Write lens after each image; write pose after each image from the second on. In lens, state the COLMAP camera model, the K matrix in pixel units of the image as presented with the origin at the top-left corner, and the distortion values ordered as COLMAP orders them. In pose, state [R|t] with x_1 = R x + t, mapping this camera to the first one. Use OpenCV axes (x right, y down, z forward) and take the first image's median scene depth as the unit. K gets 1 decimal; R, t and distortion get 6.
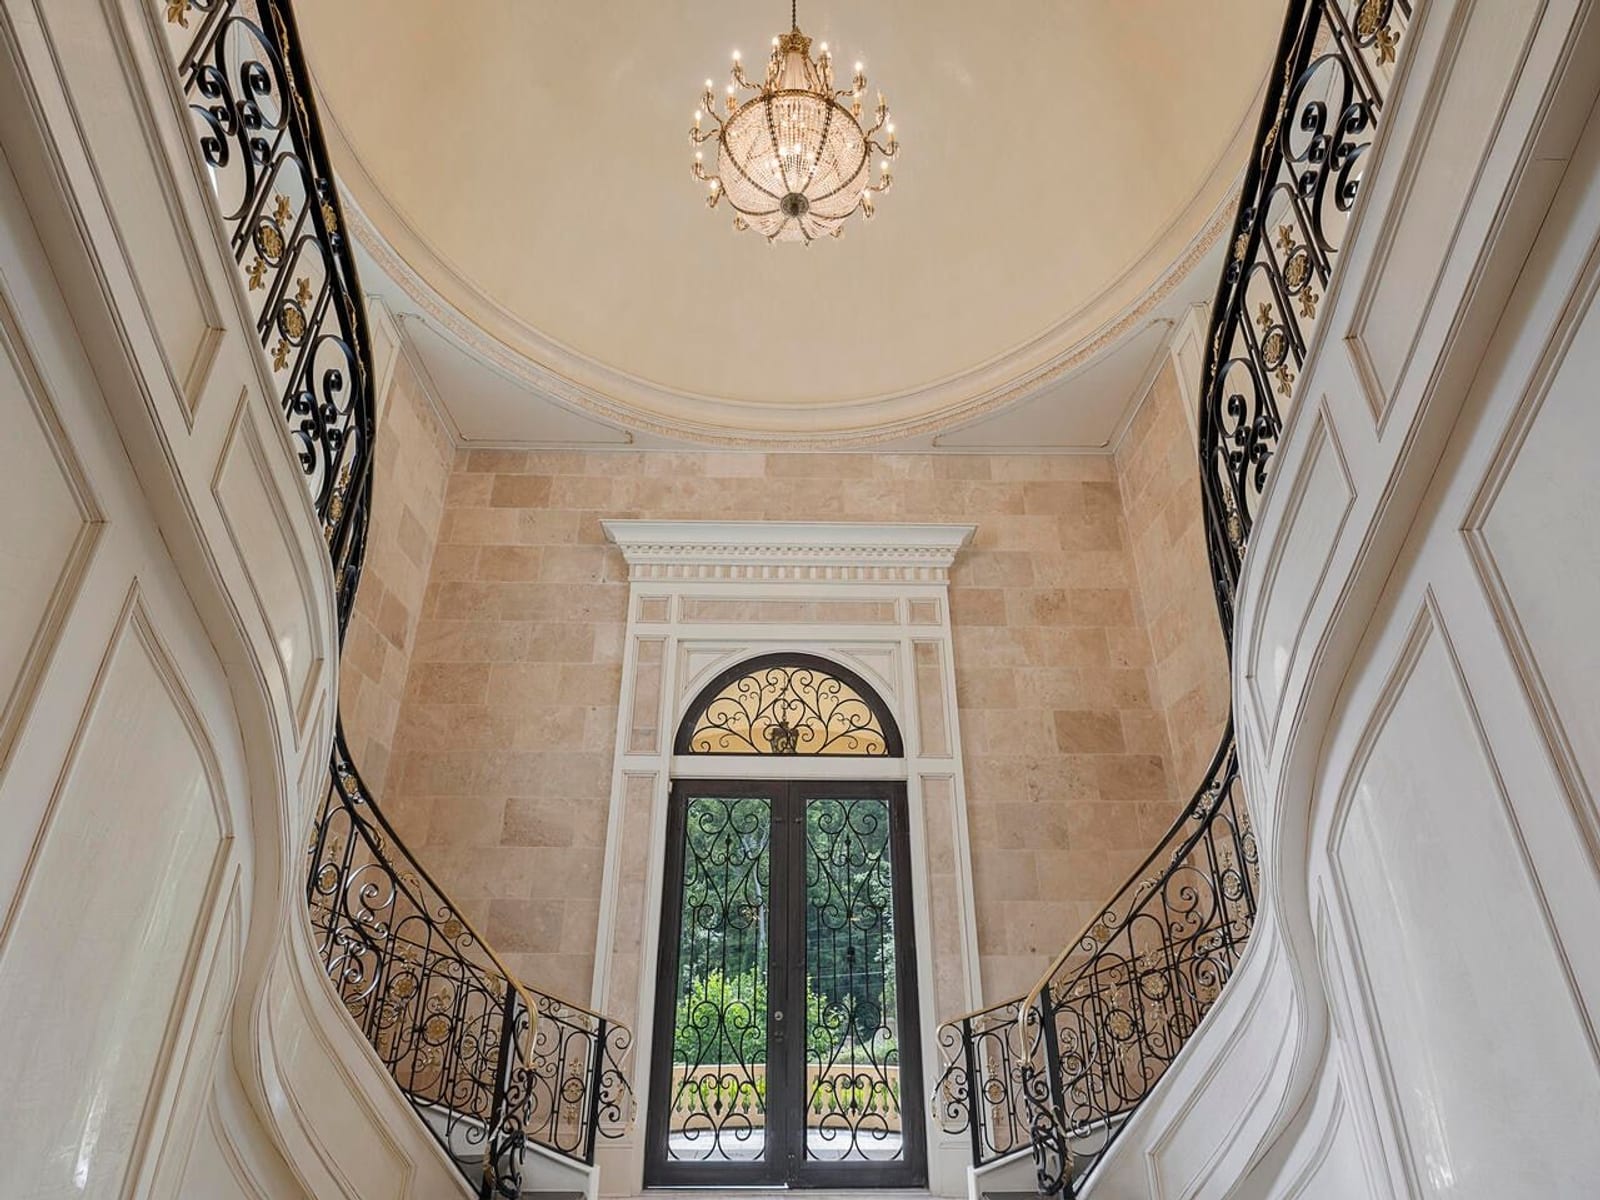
lens RADIAL K [[818.8, 0, 797.2], [0, 818.8, 604.3], [0, 0, 1]] dist [-0.018704, 0.012064]
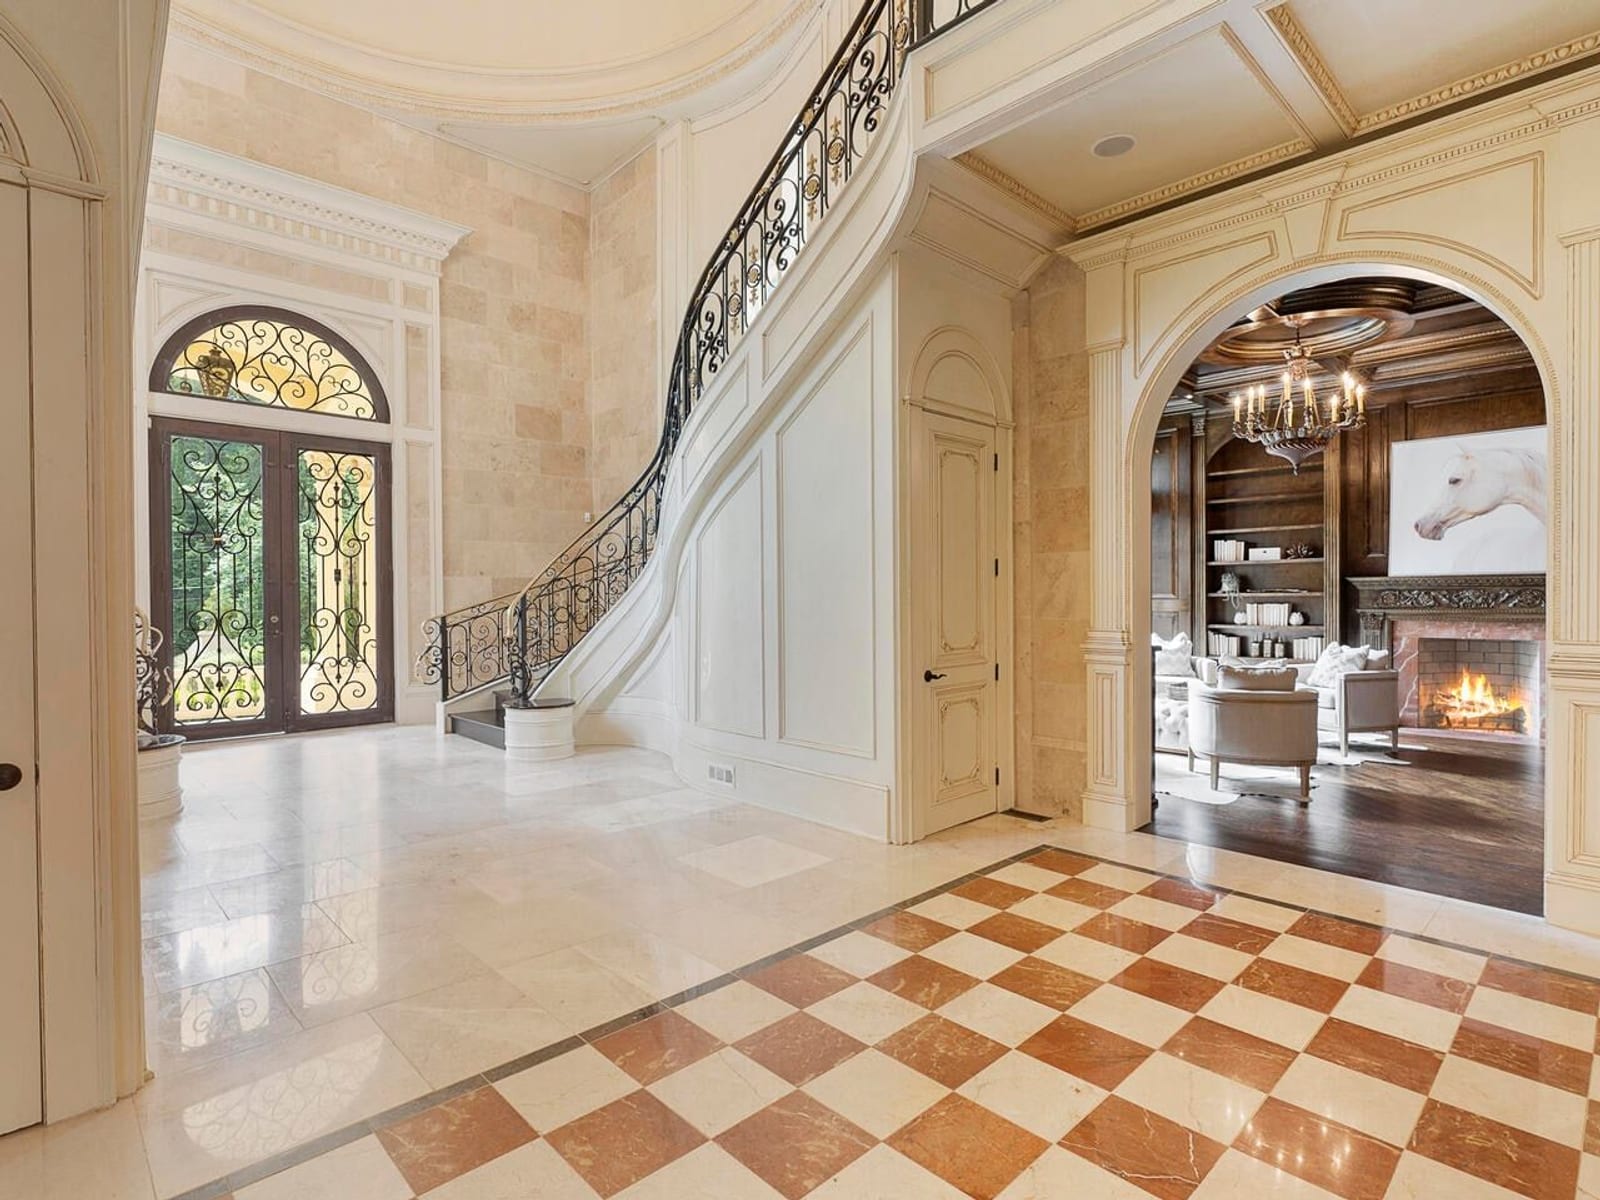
lens RADIAL K [[811.5, 0, 793.2], [0, 811.5, 604.6], [0, 0, 1]] dist [-0.008555, 0.000176]
pose [[0.733966, -0.013968, 0.679043, -0.242808], [-0.279621, 0.904912, 0.320852, -0.117745], [-0.618956, -0.425369, 0.660269, -0.261094]]
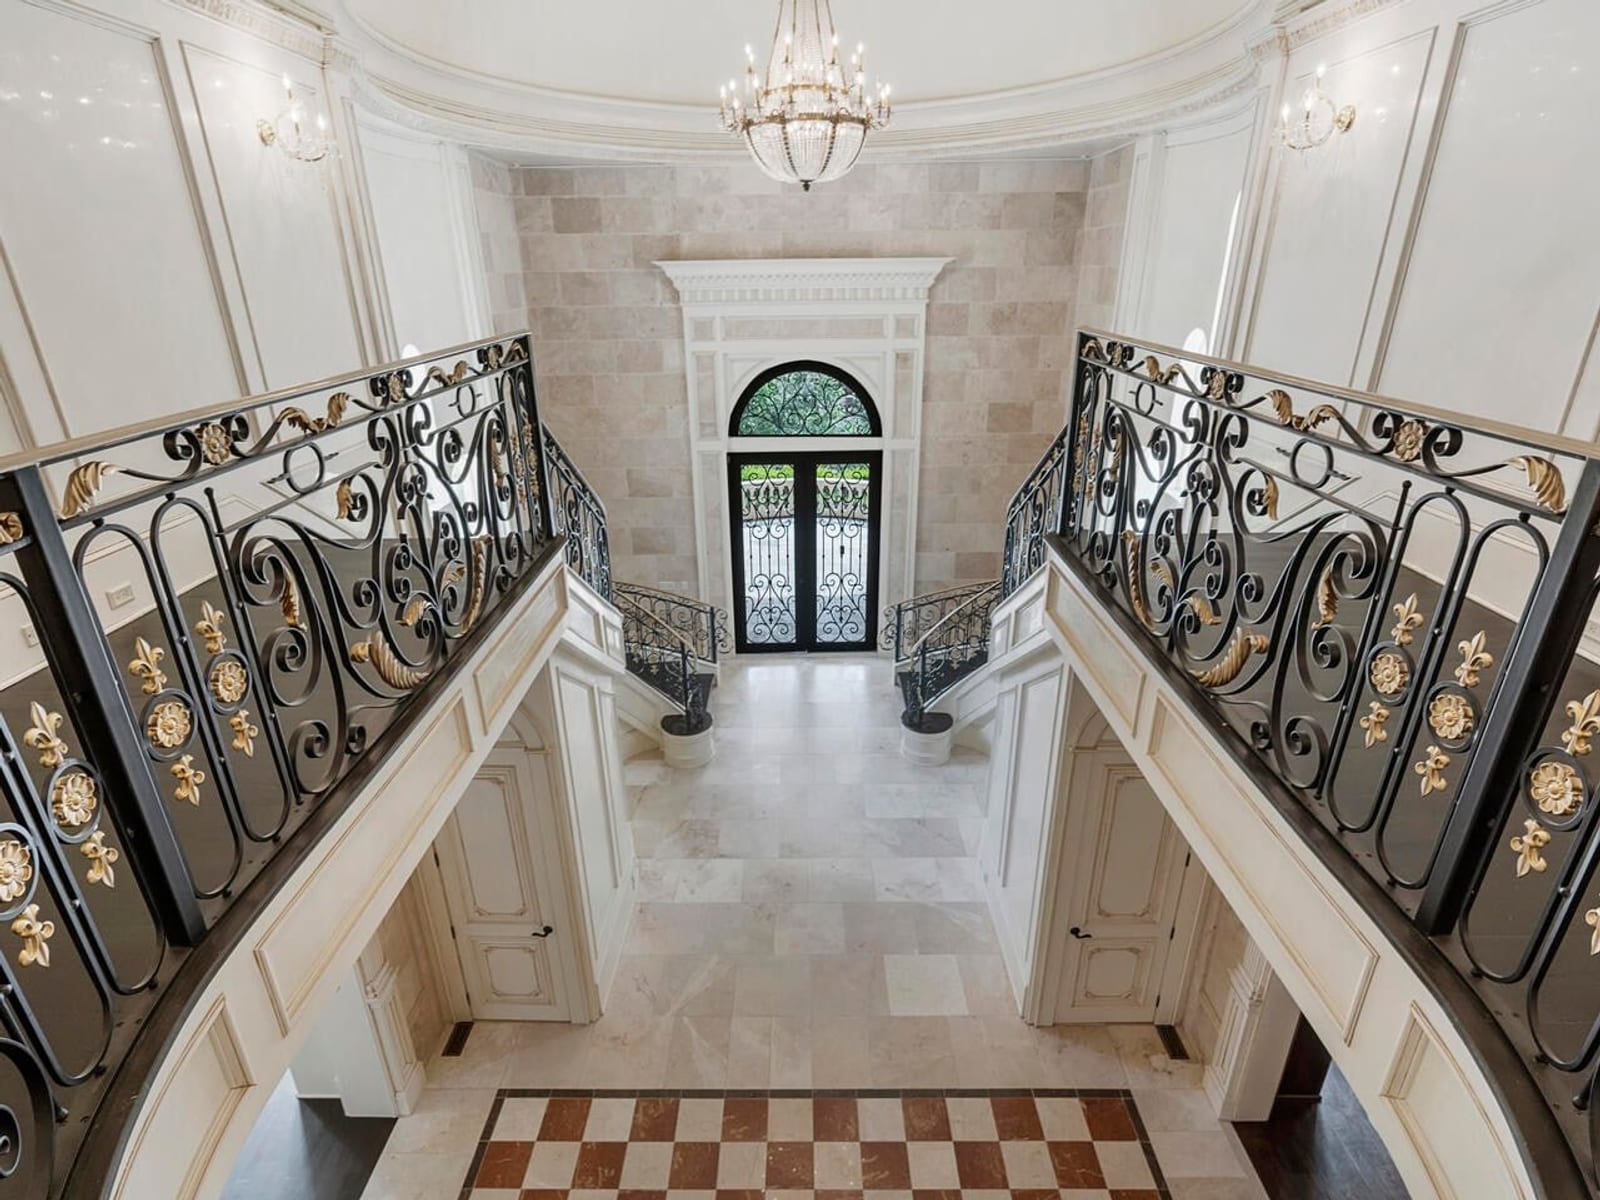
lens RADIAL K [[818.8, 0, 797.2], [0, 818.8, 604.3], [0, 0, 1]] dist [-0.018704, 0.012064]
pose [[0.999768, -0.004628, -0.021024, 0.004880], [0.018589, 0.678168, 0.734672, -0.697689], [0.010858, -0.734892, 0.678097, -0.242289]]
